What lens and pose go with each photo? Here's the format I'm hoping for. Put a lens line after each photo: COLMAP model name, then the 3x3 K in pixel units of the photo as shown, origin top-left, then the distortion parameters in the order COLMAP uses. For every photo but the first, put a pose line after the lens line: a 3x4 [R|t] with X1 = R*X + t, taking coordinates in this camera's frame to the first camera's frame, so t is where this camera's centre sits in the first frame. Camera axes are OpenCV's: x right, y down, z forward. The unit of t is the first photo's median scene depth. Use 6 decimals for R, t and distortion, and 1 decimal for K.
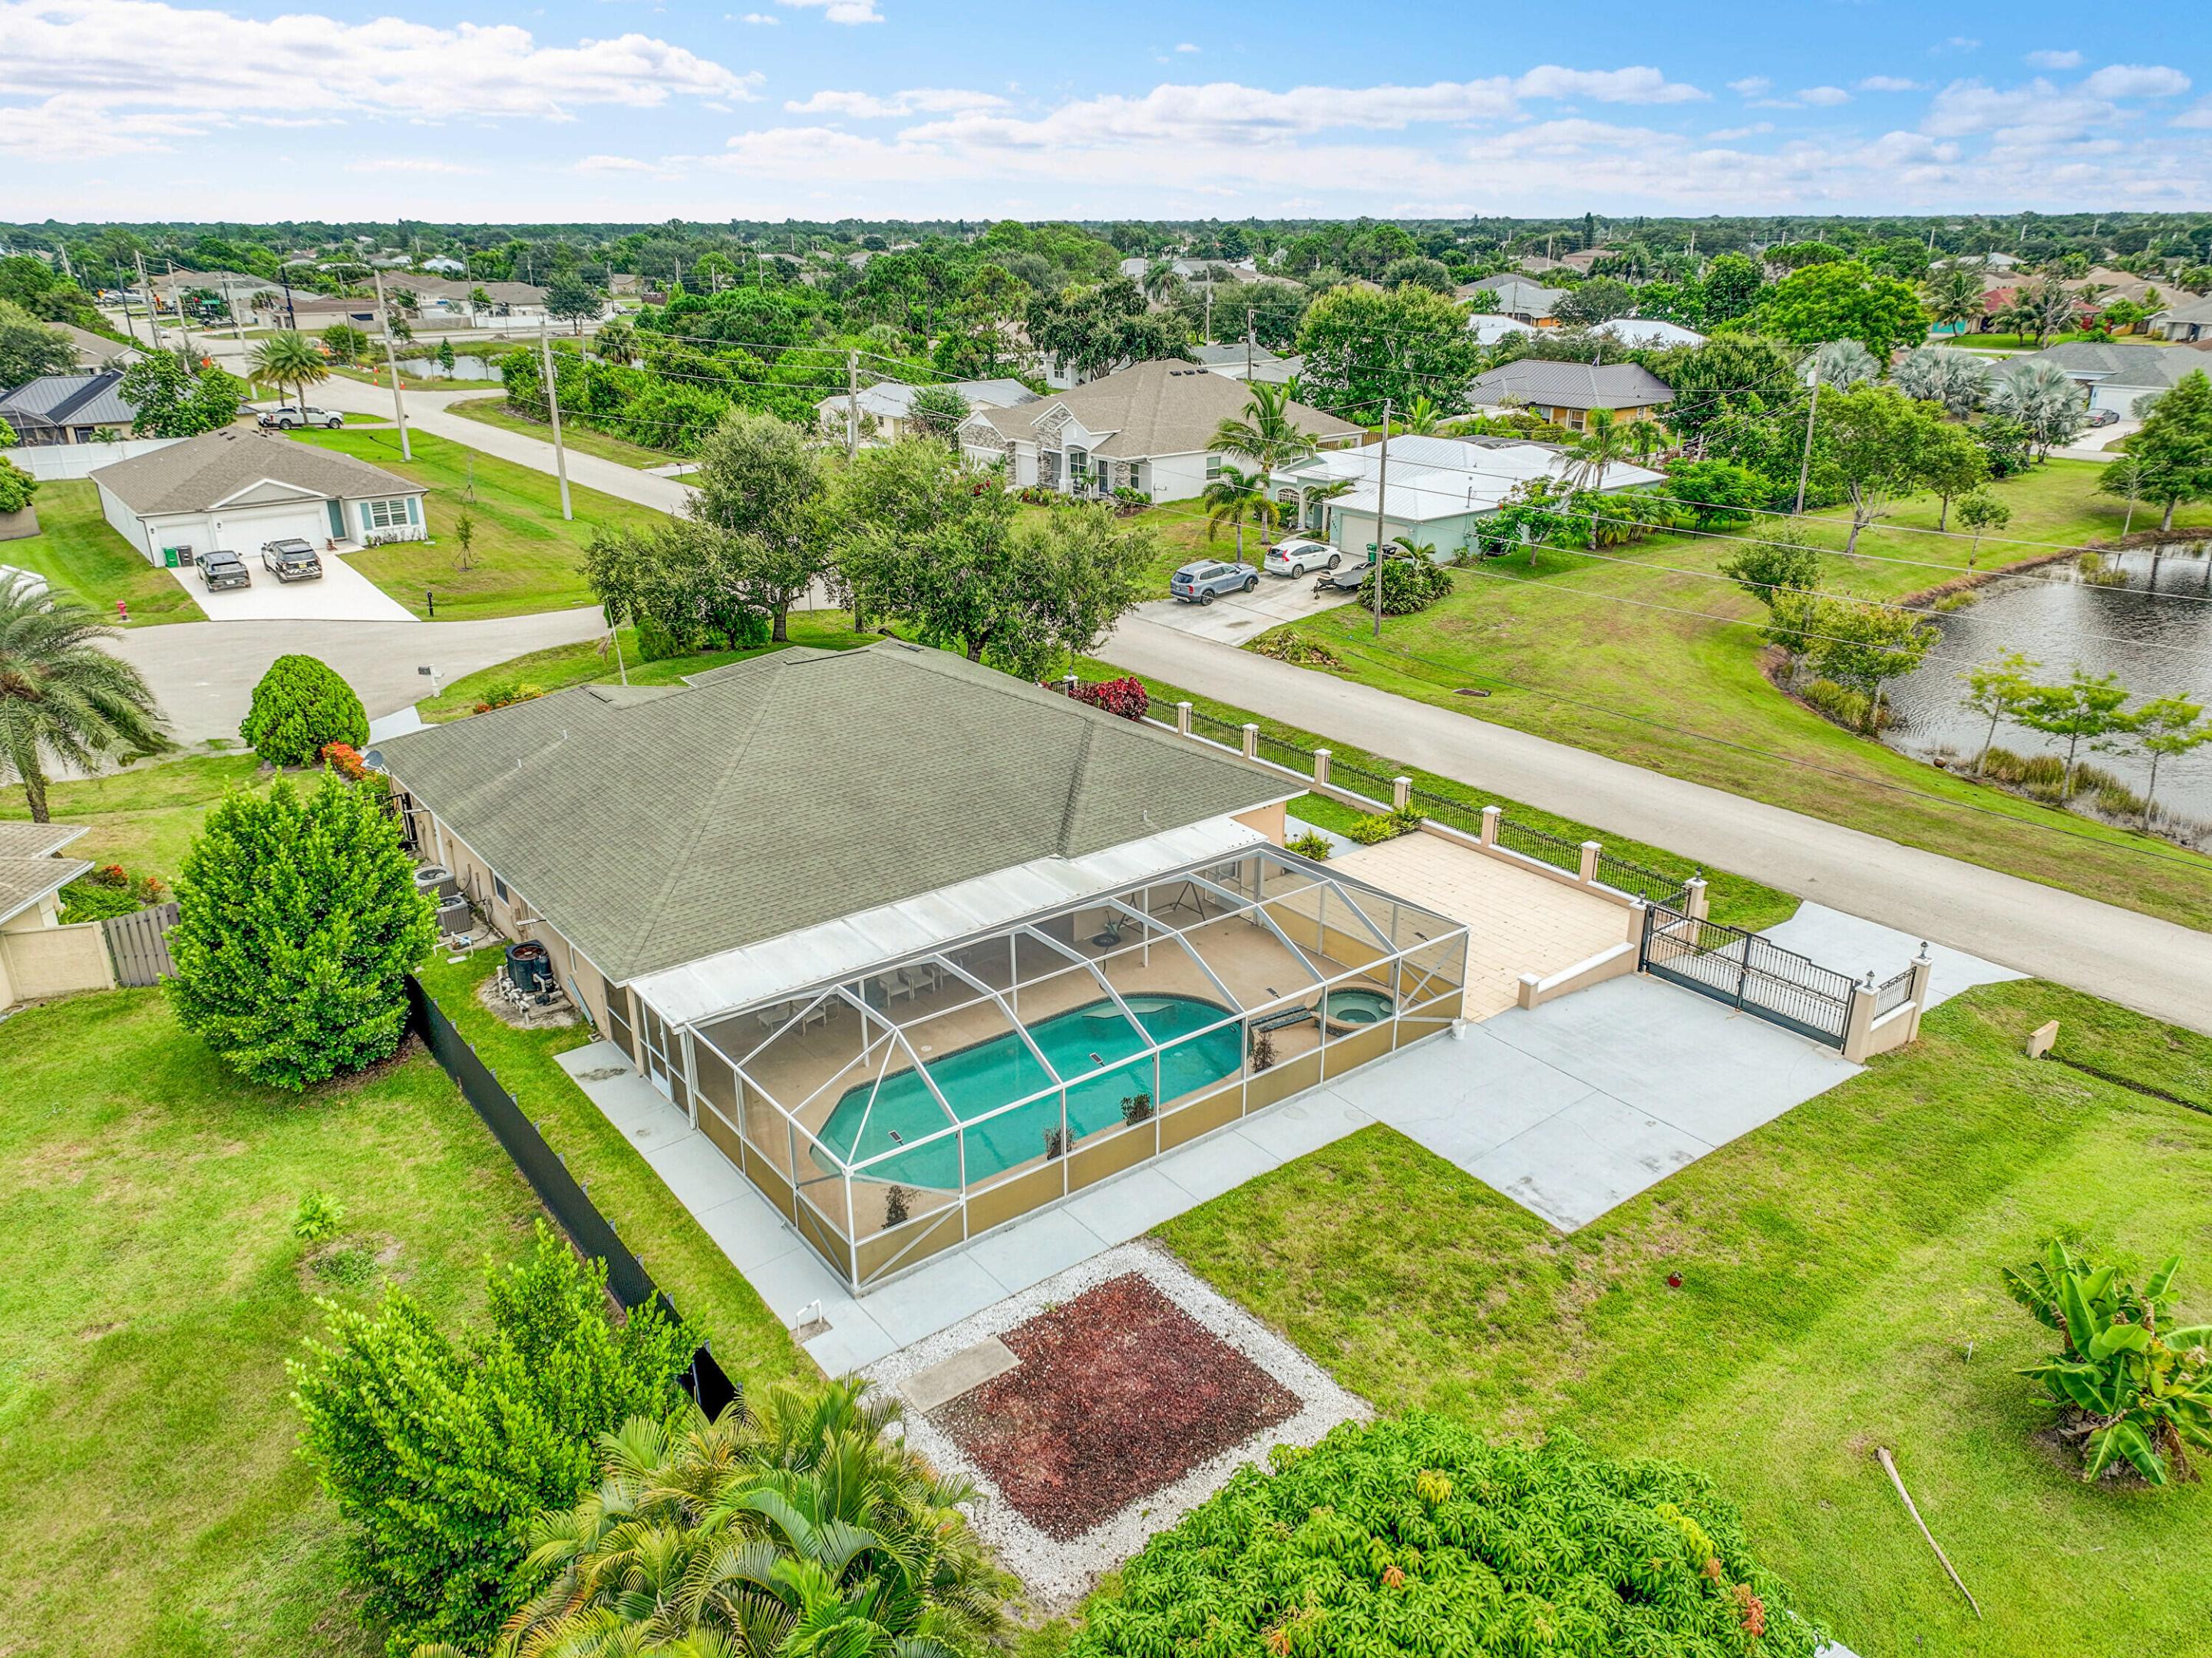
lens RADIAL K [[1552.6, 0, 1106.0], [0, 1552.6, 829.0], [0, 0, 1]] dist [0.000631, 0.011020]
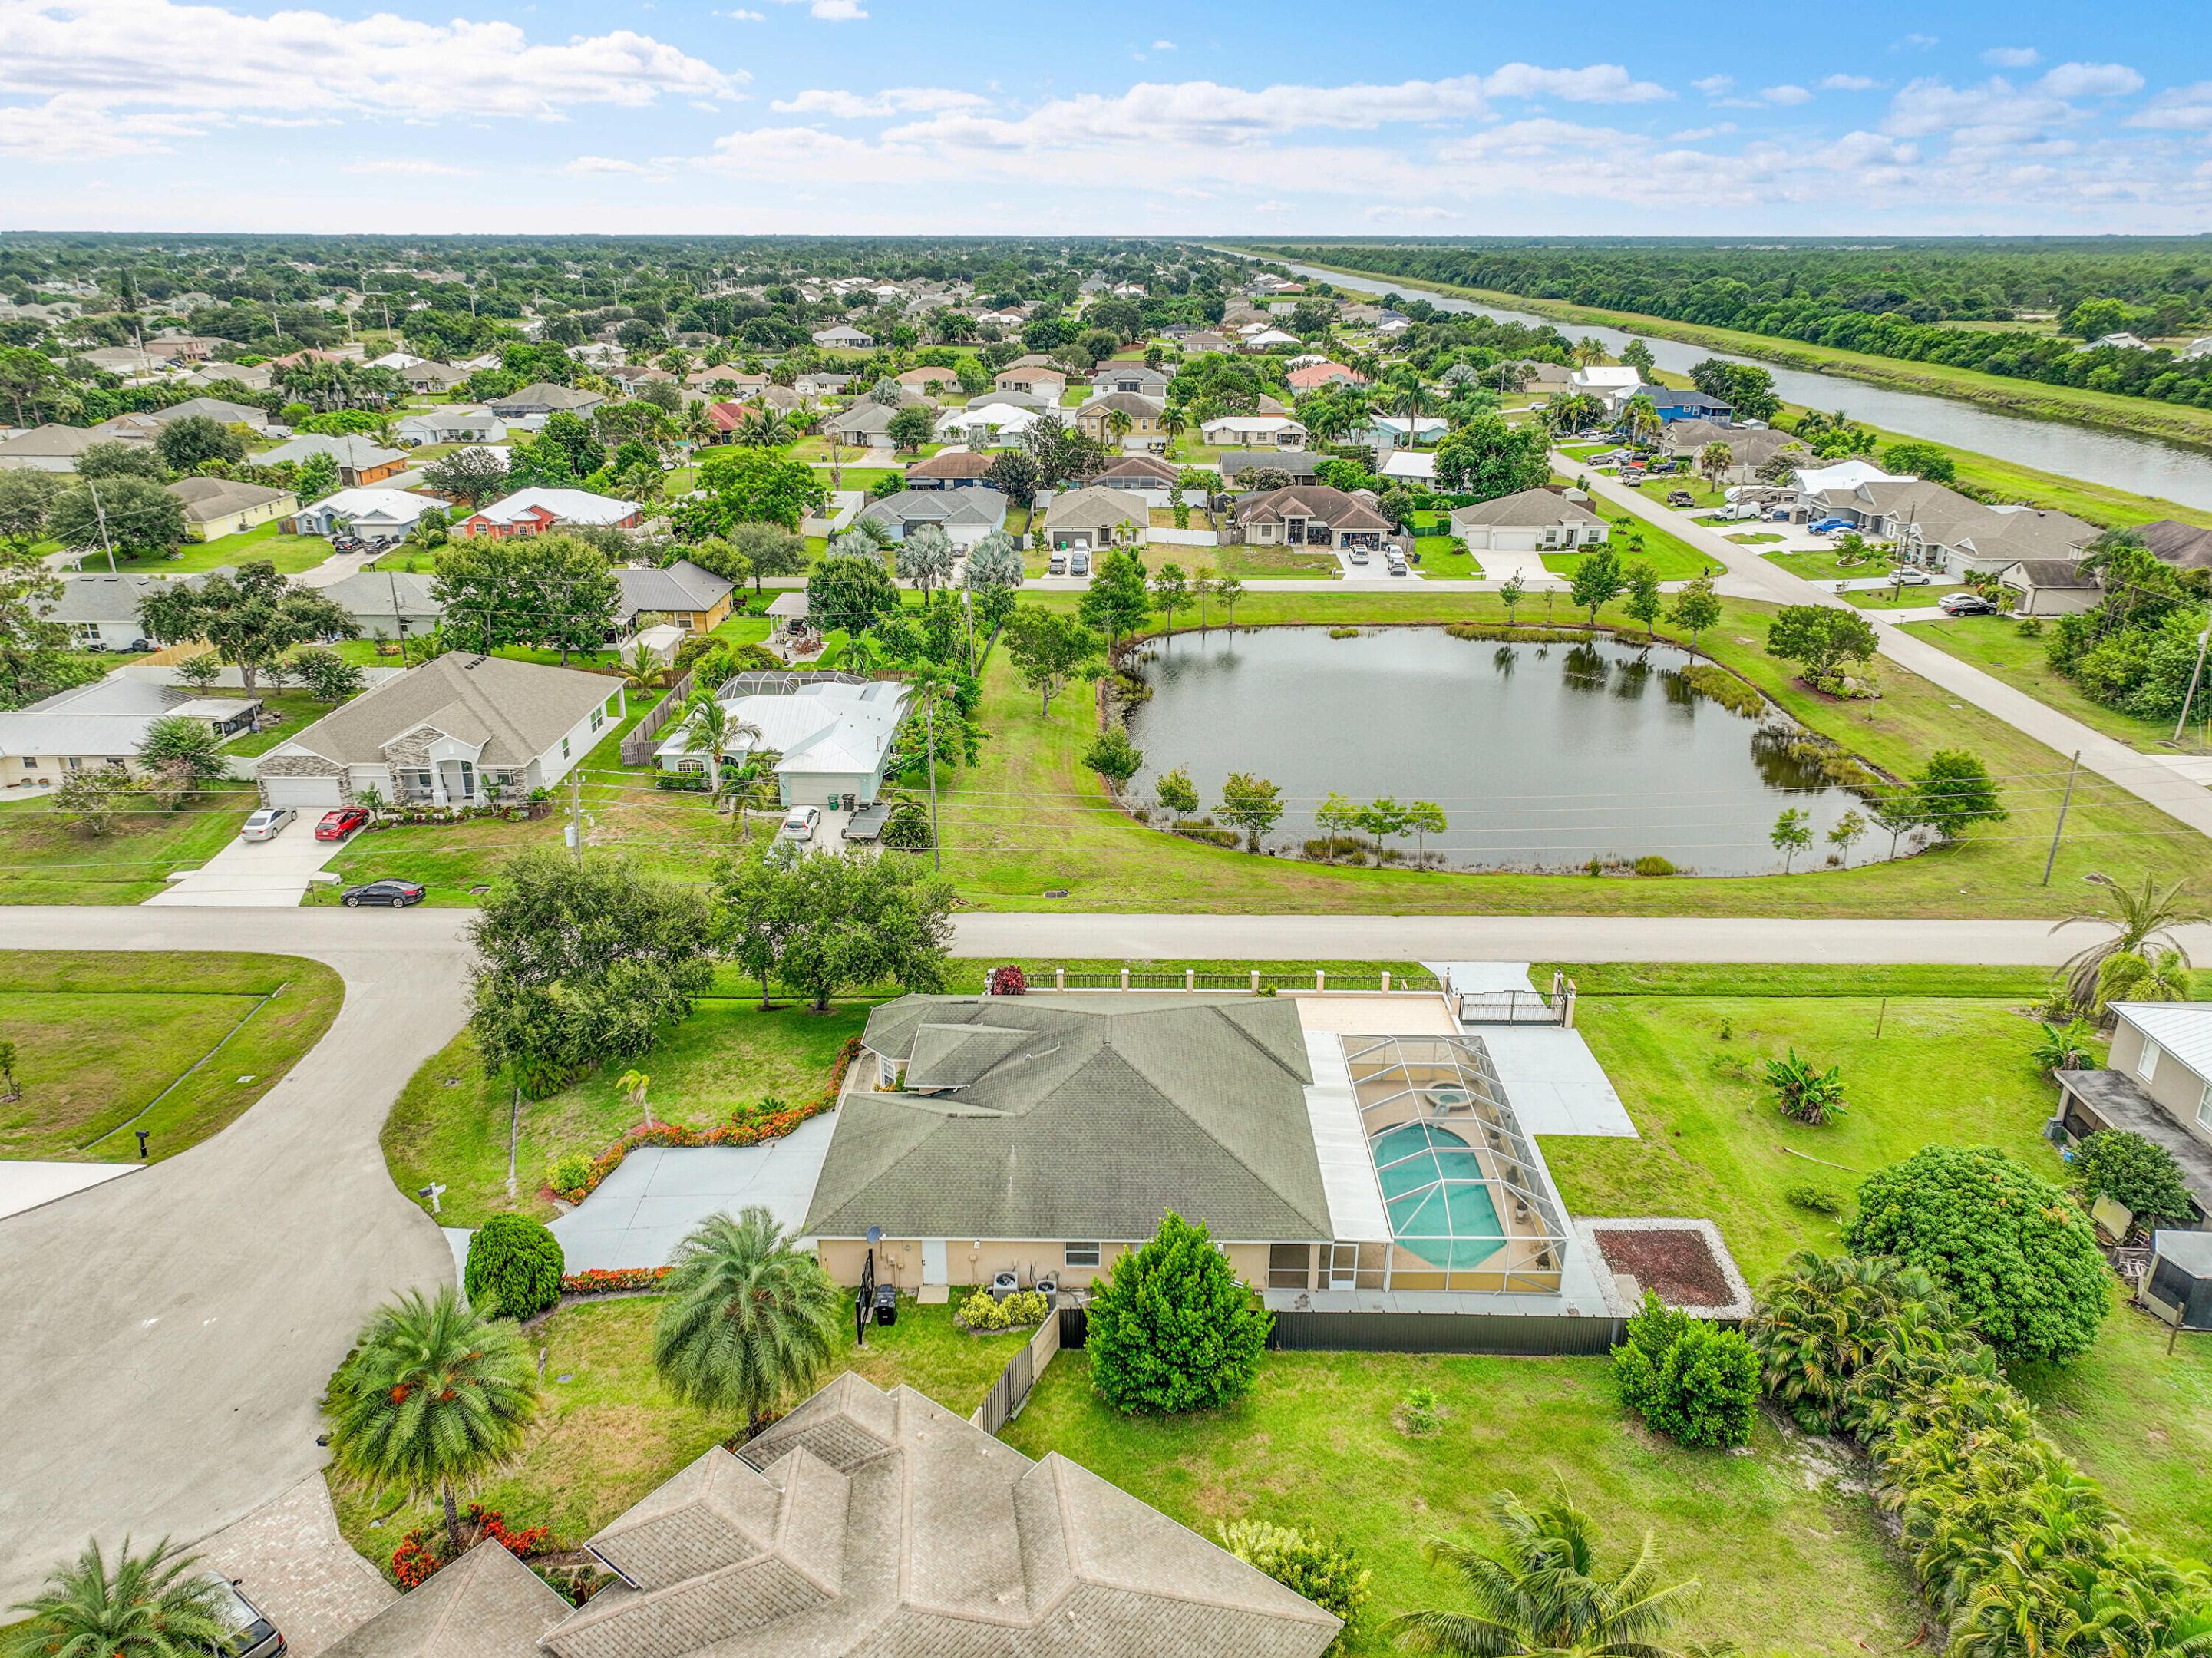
lens RADIAL K [[1548.9, 0, 1106.0], [0, 1548.9, 829.0], [0, 0, 1]] dist [0.000501, 0.016351]
pose [[0.622361, -0.274874, 0.732878, -1.284395], [0.279782, 0.952575, 0.119683, -0.496835], [-0.731019, 0.130560, 0.669750, -0.052490]]
